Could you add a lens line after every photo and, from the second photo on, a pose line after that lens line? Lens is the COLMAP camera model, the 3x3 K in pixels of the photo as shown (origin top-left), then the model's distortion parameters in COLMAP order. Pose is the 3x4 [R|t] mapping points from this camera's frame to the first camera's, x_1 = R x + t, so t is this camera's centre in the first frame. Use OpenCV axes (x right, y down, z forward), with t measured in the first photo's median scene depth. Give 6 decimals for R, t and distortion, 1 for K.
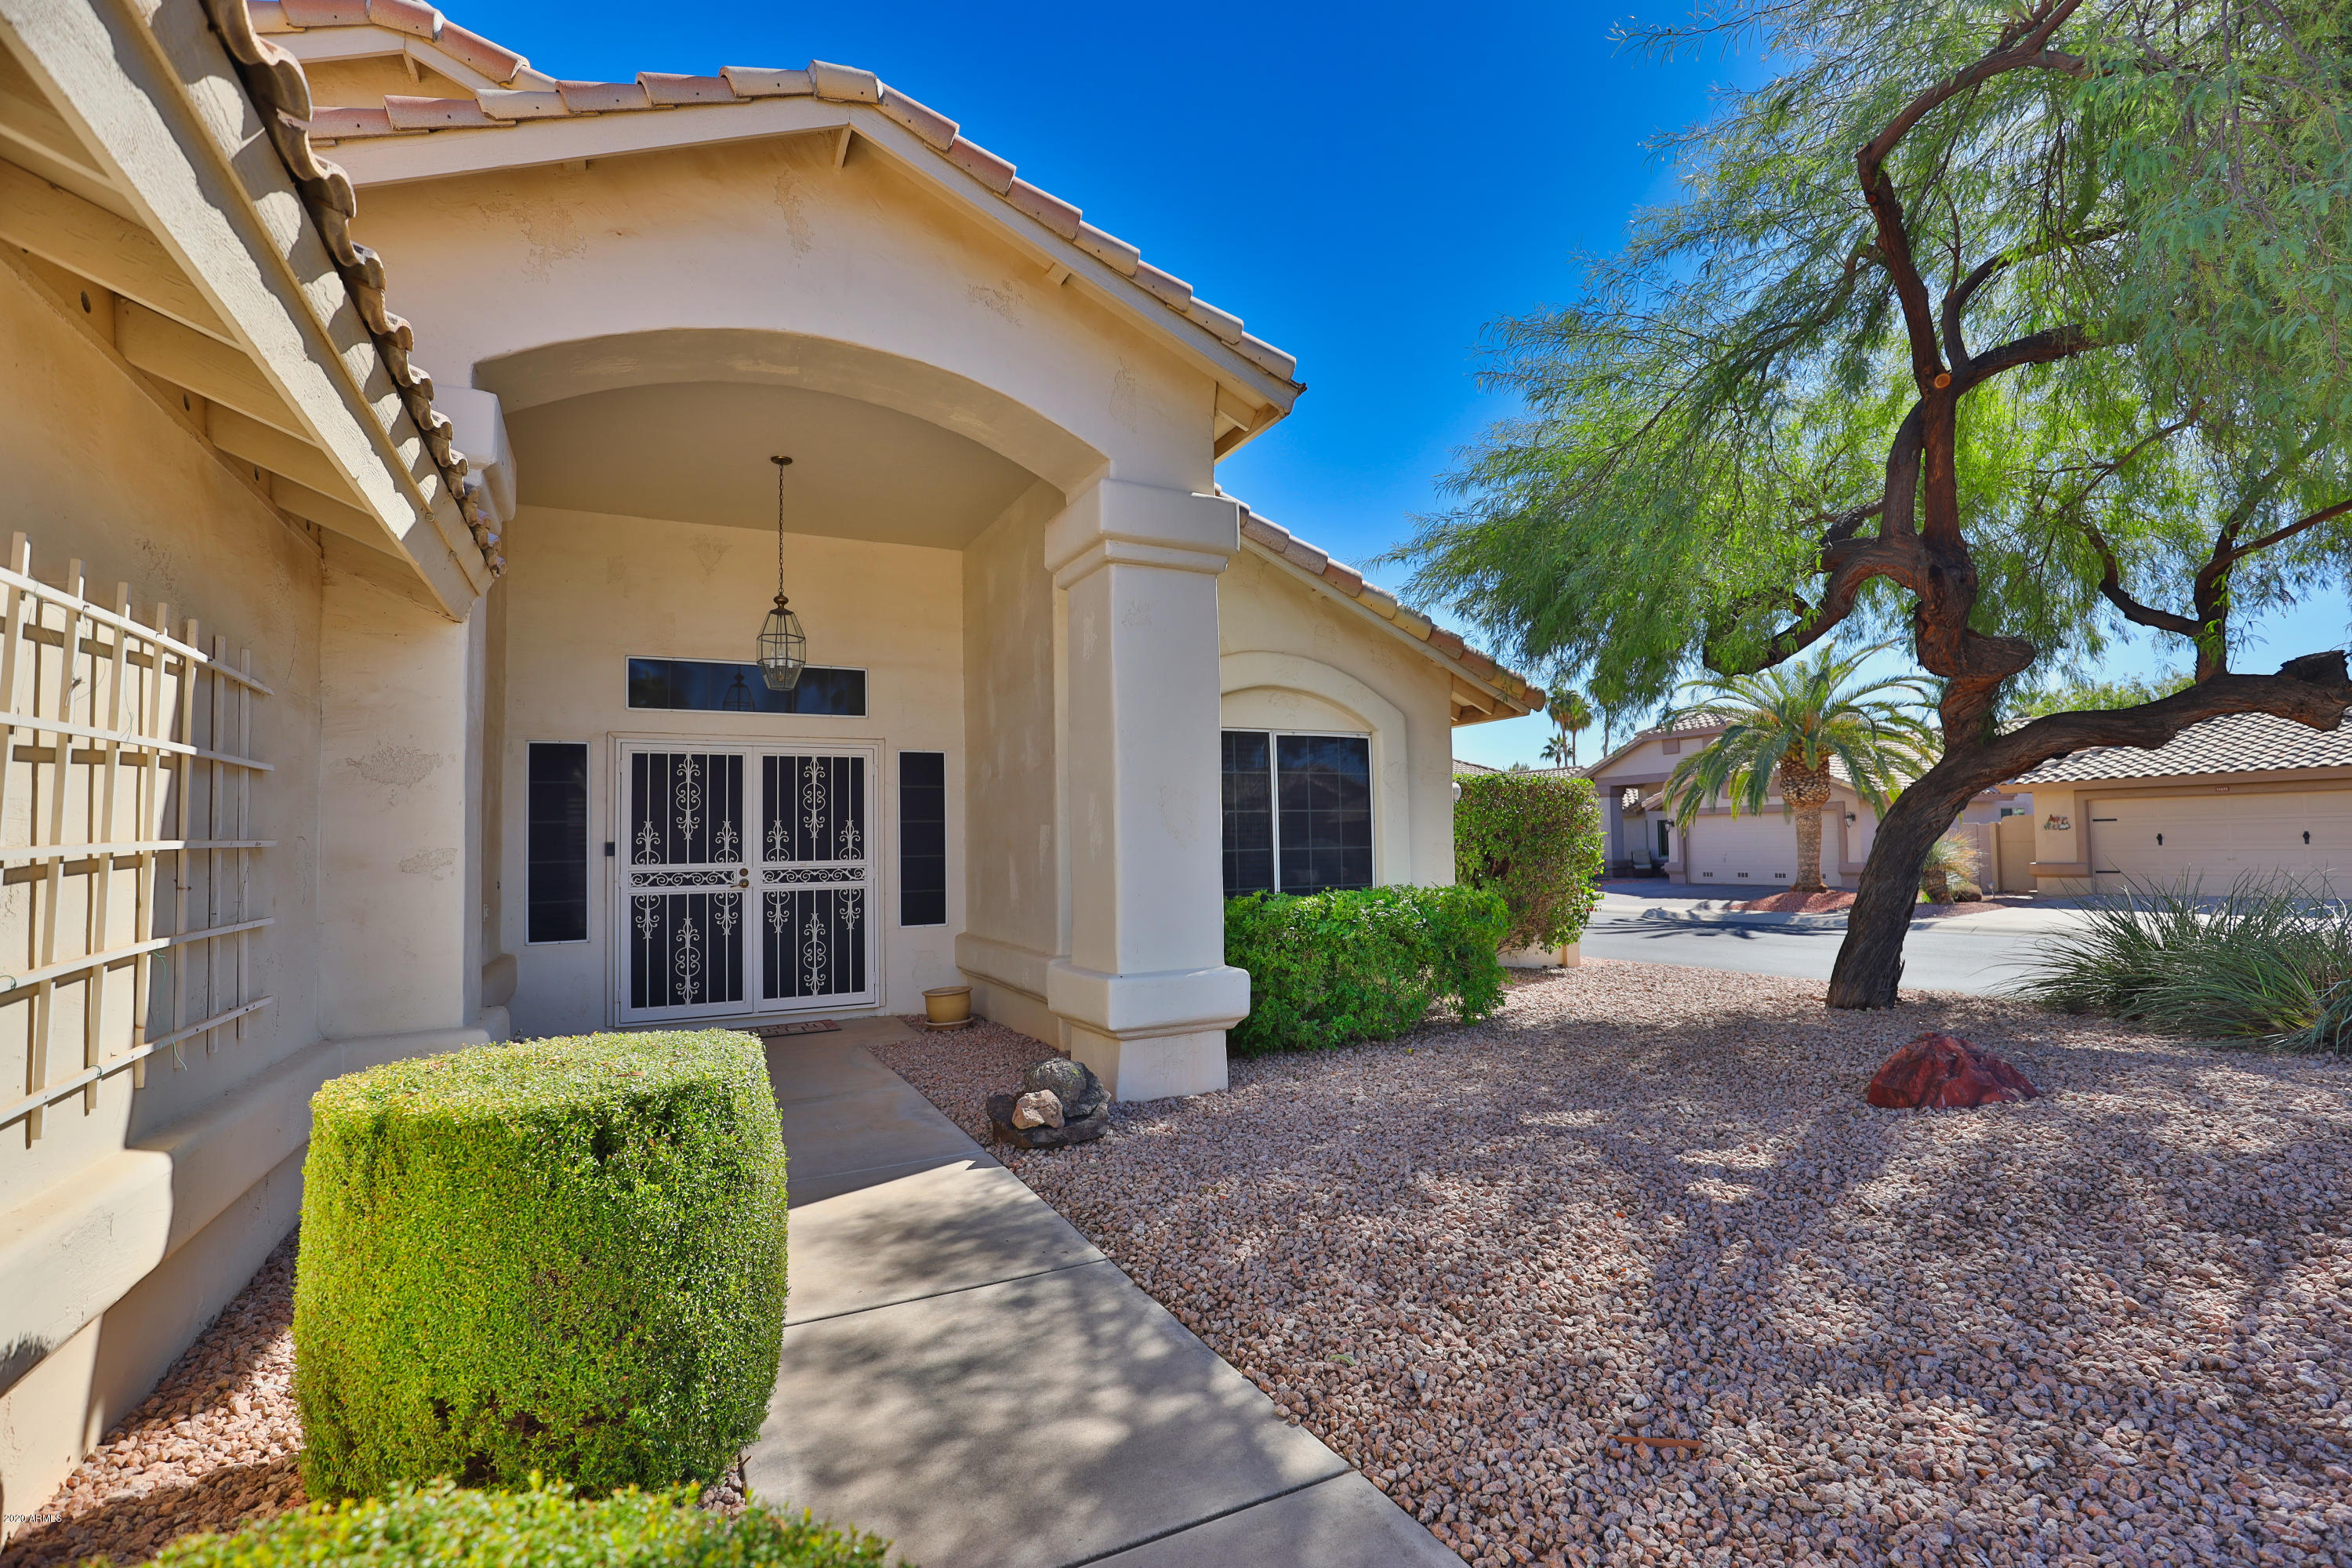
lens RADIAL K [[1071.2, 0, 1186.6], [0, 1071.2, 794.1], [0, 0, 1]] dist [-0.027843, 0.004156]
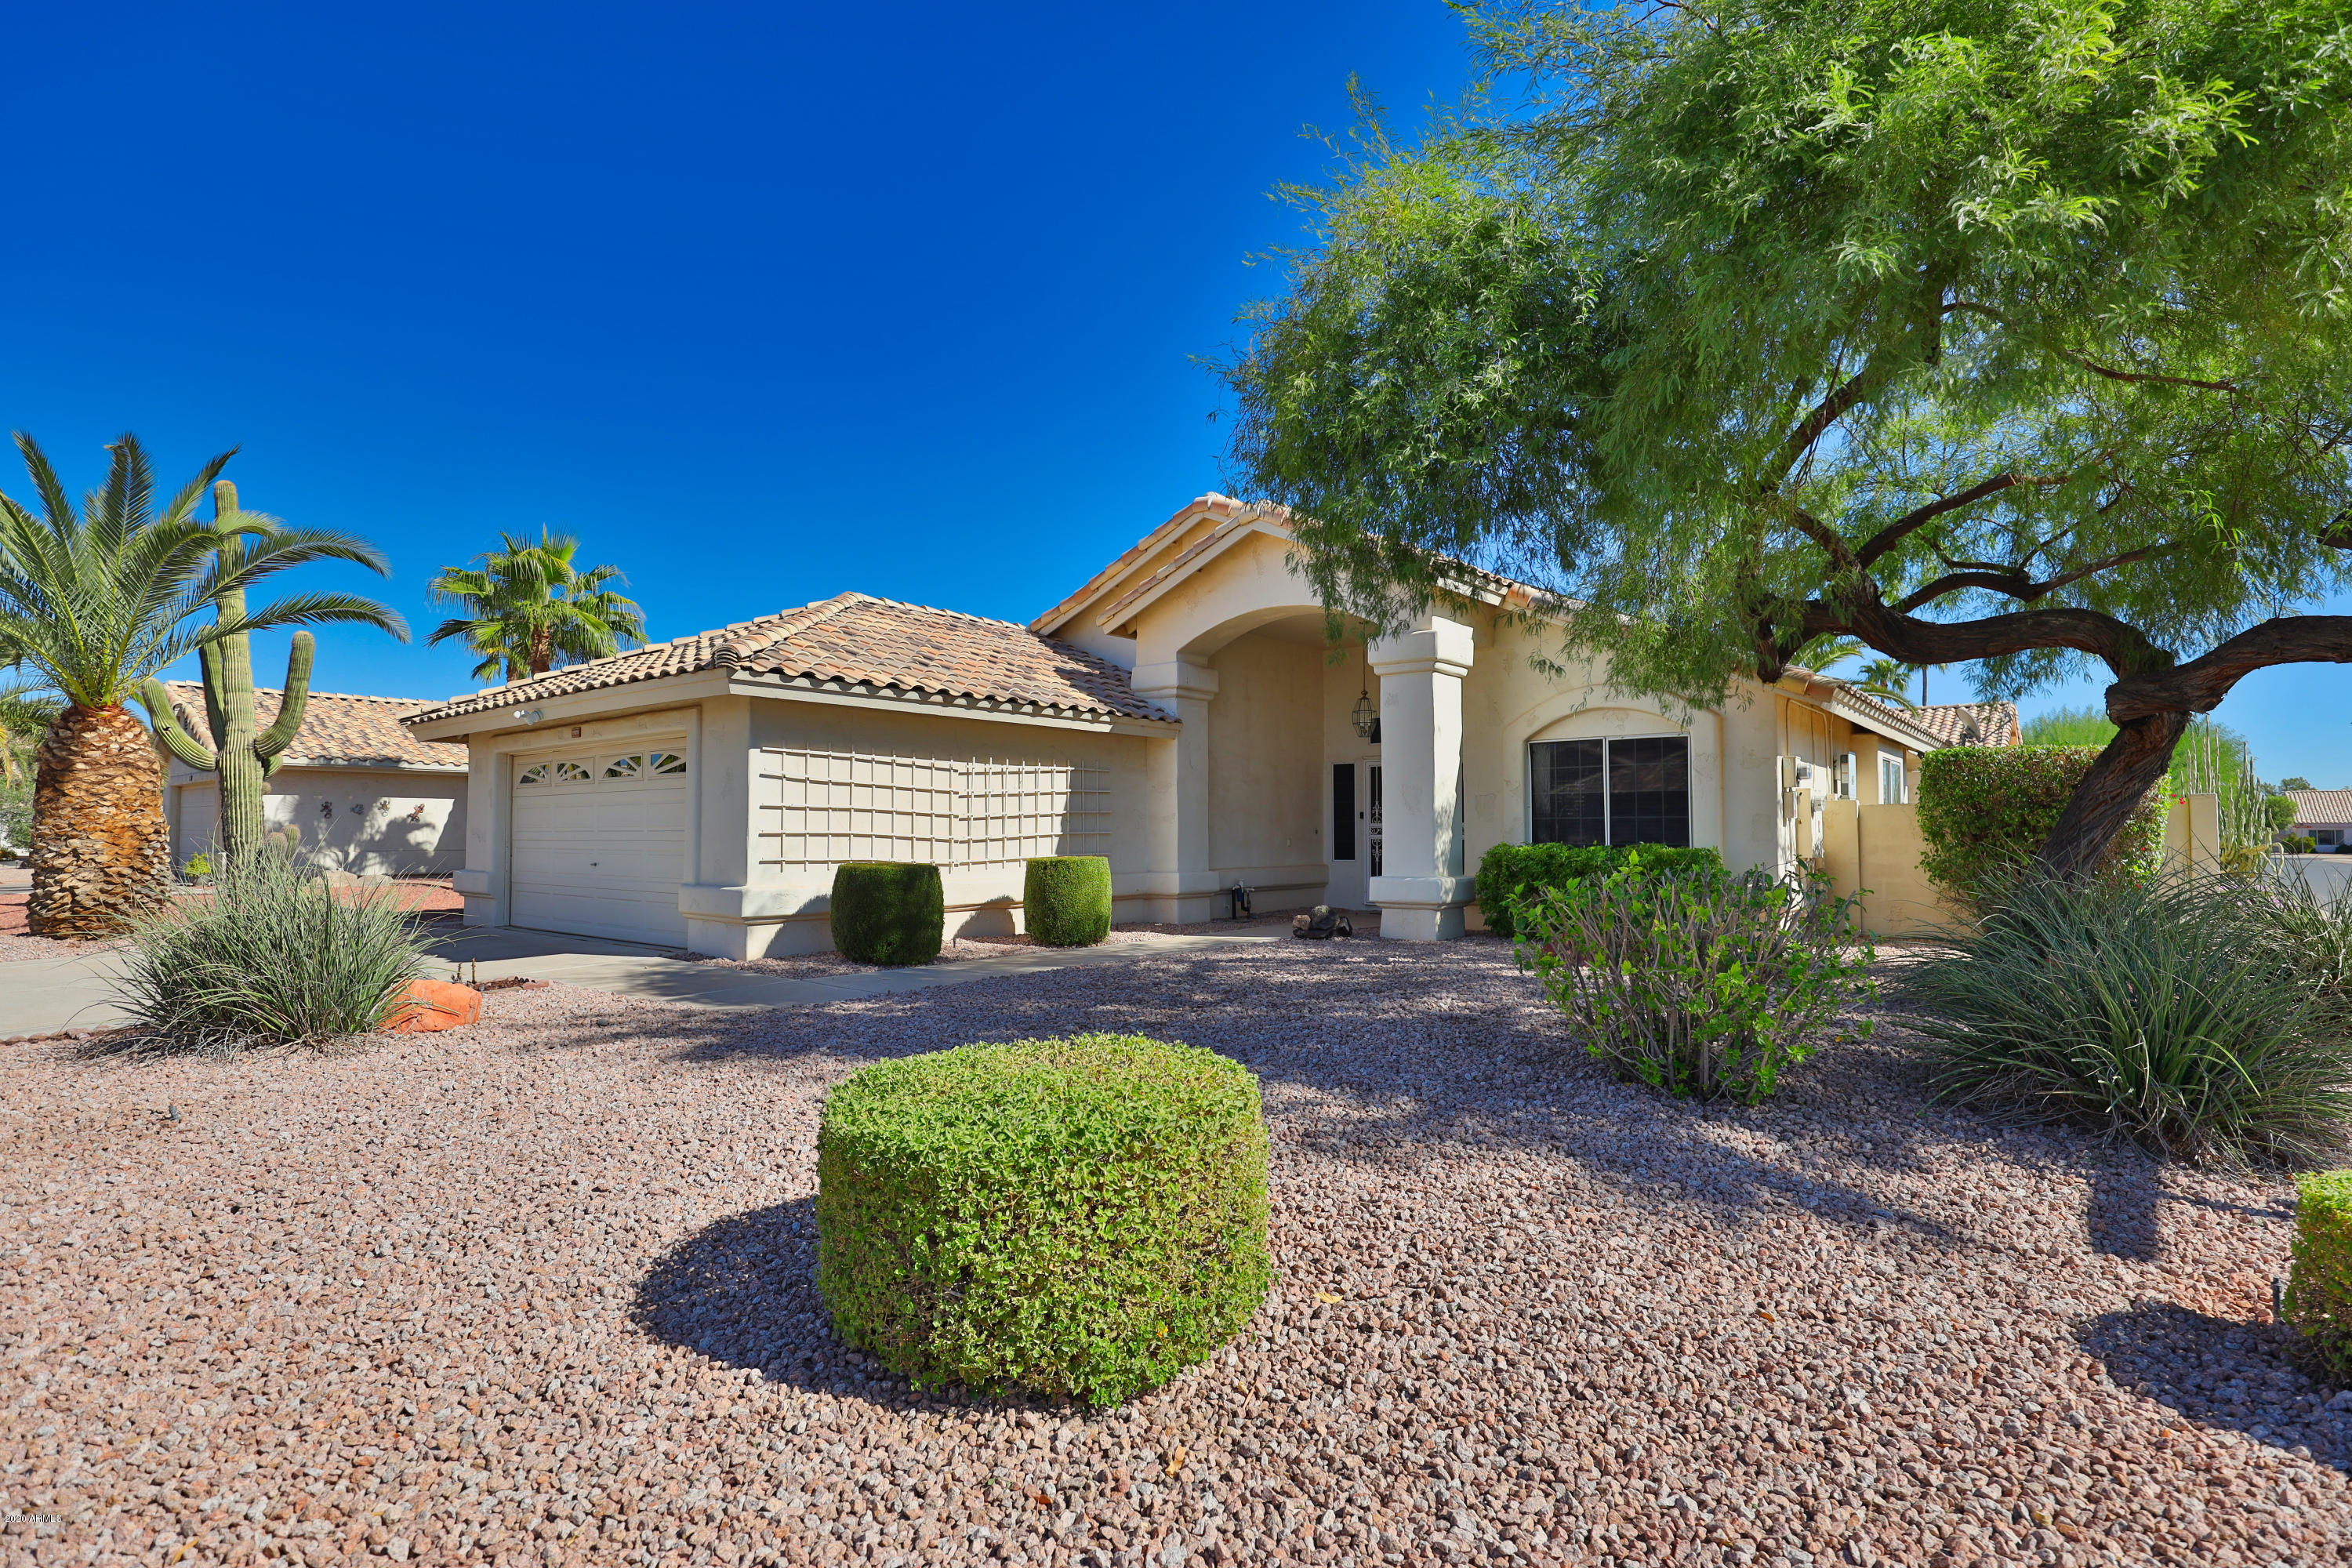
lens RADIAL K [[1173.6, 0, 1186.4], [0, 1173.6, 790.6], [0, 0, 1]] dist [-0.015033, 0.000488]
pose [[0.389074, -0.015533, -0.921076, 1.307530], [0.038204, 0.999270, -0.000714, -0.005598], [0.920414, -0.034911, 0.389383, -0.156767]]
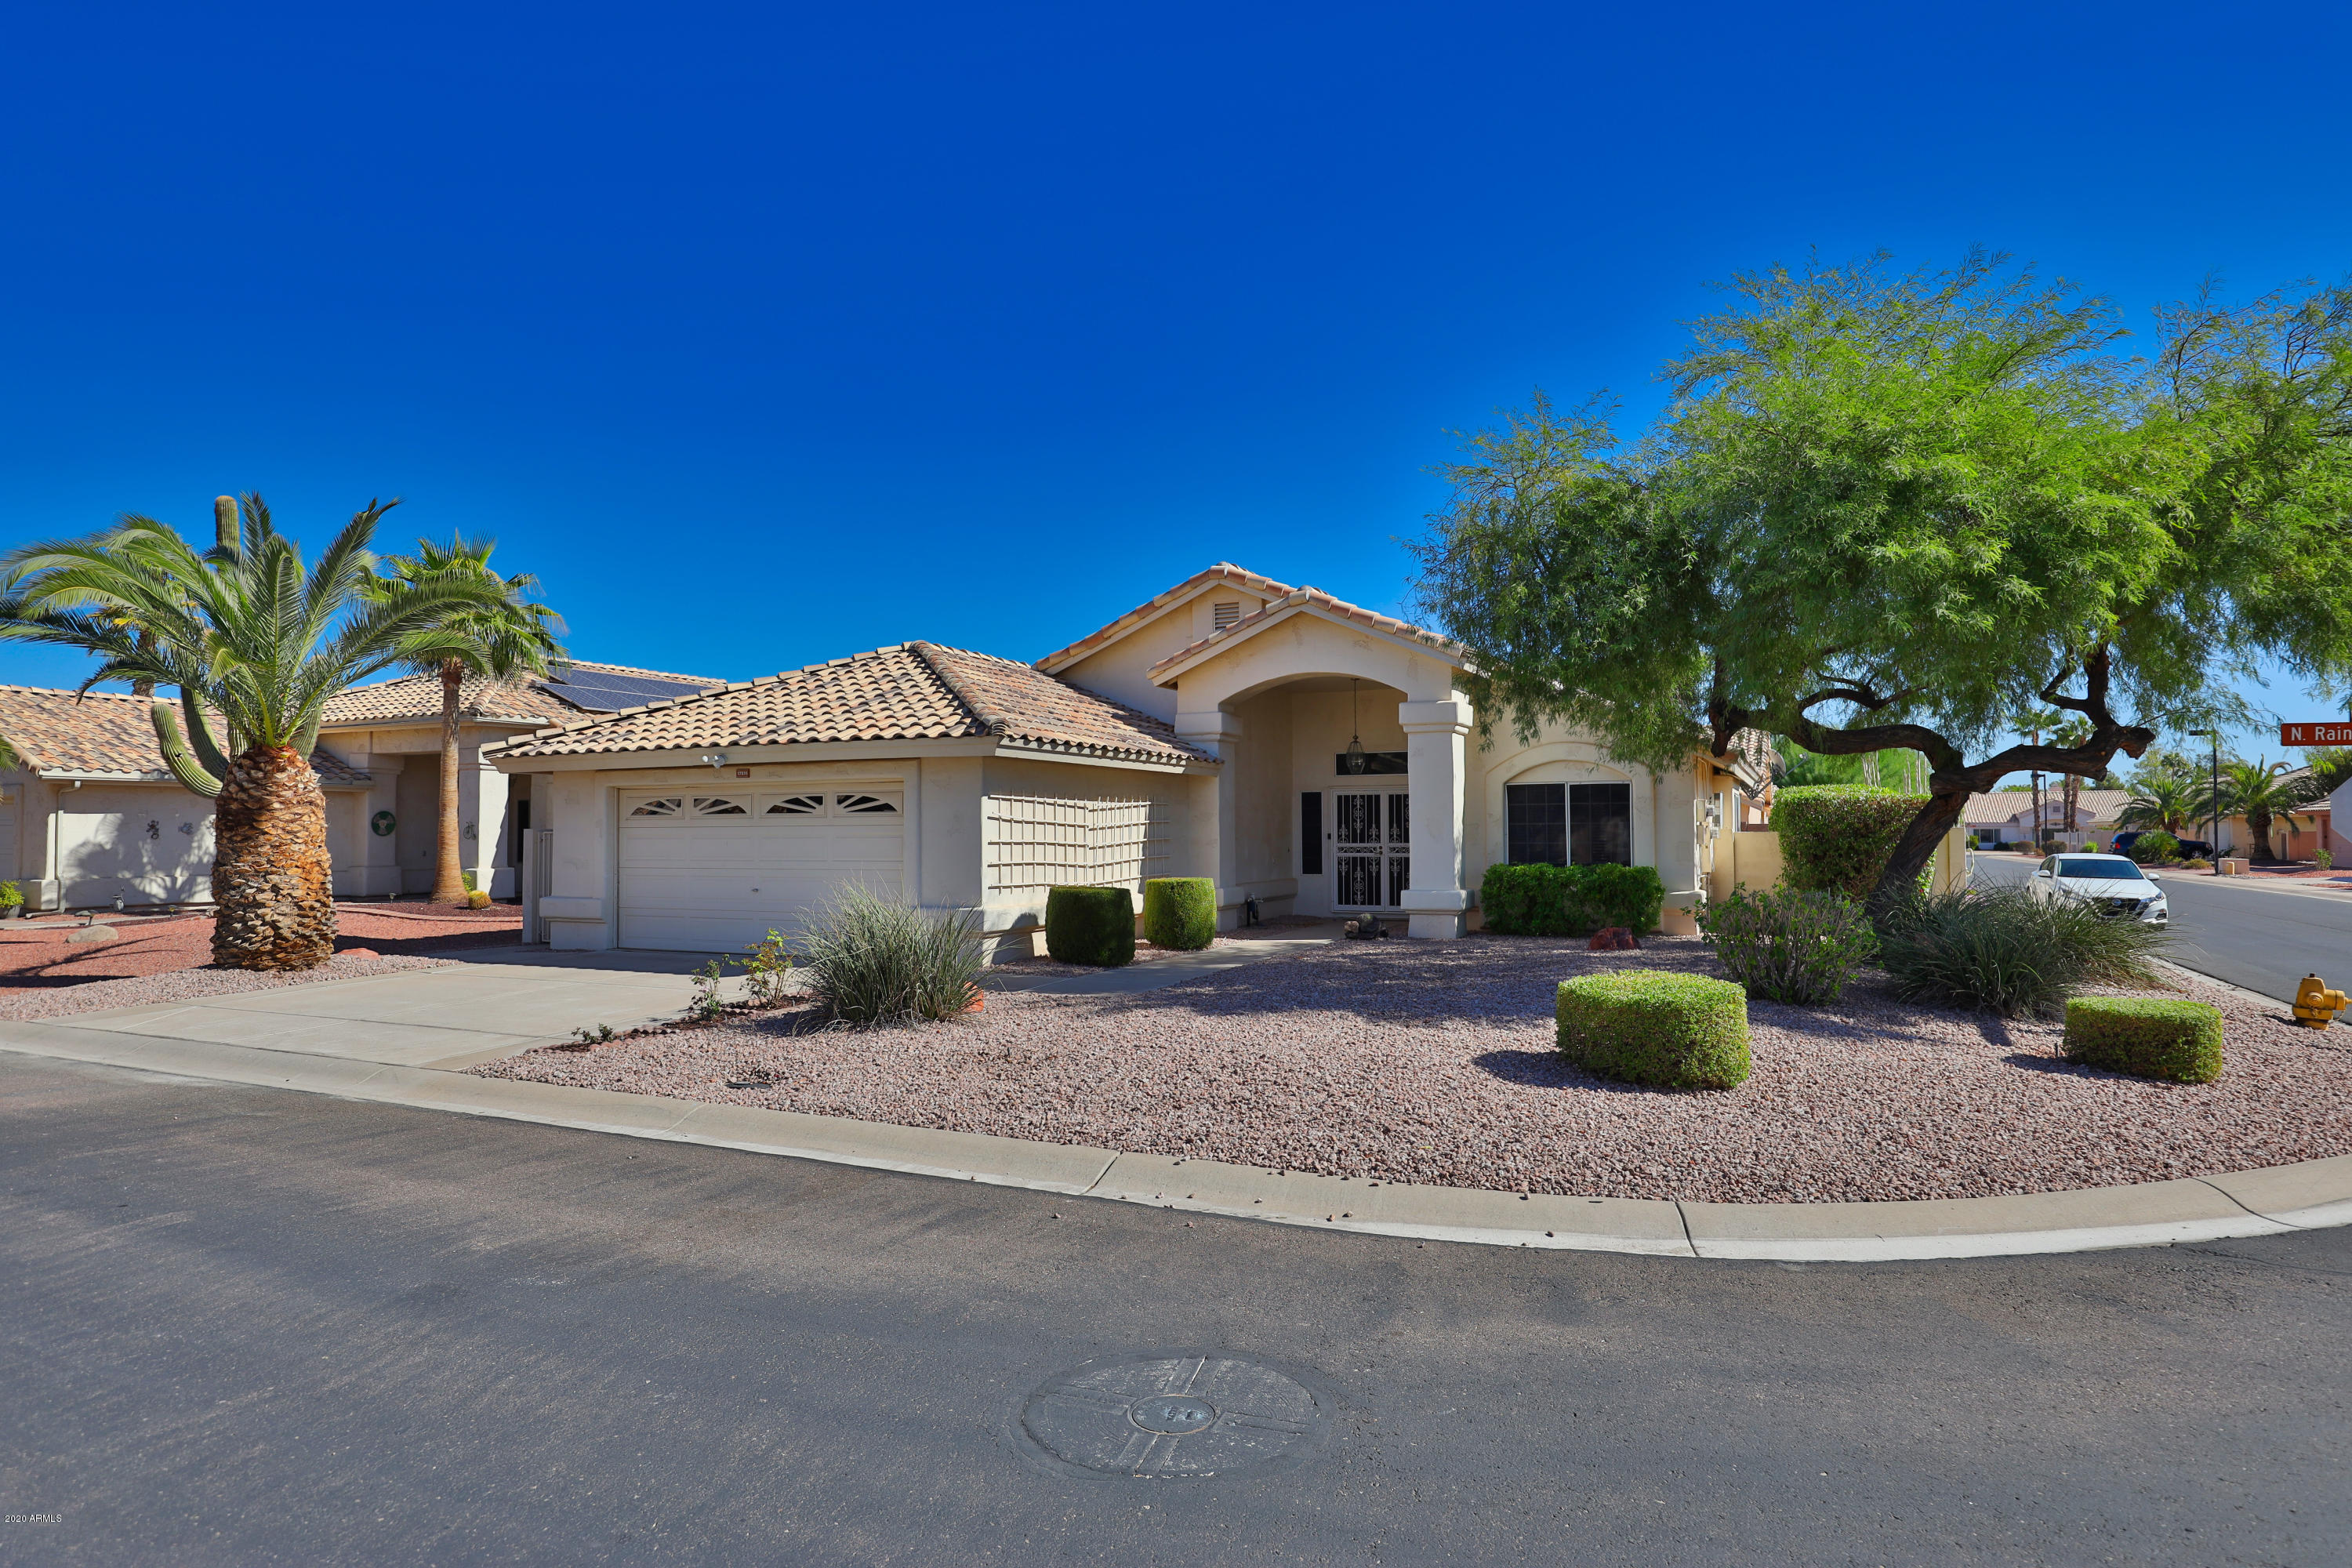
lens RADIAL K [[1364.0, 0, 1189.1], [0, 1364.0, 788.7], [0, 0, 1]] dist [0.002300, -0.002196]
pose [[0.609351, -0.008737, -0.792853, 1.592112], [0.032290, 0.999383, 0.013804, -0.101251], [0.792243, -0.034013, 0.609257, -1.036372]]
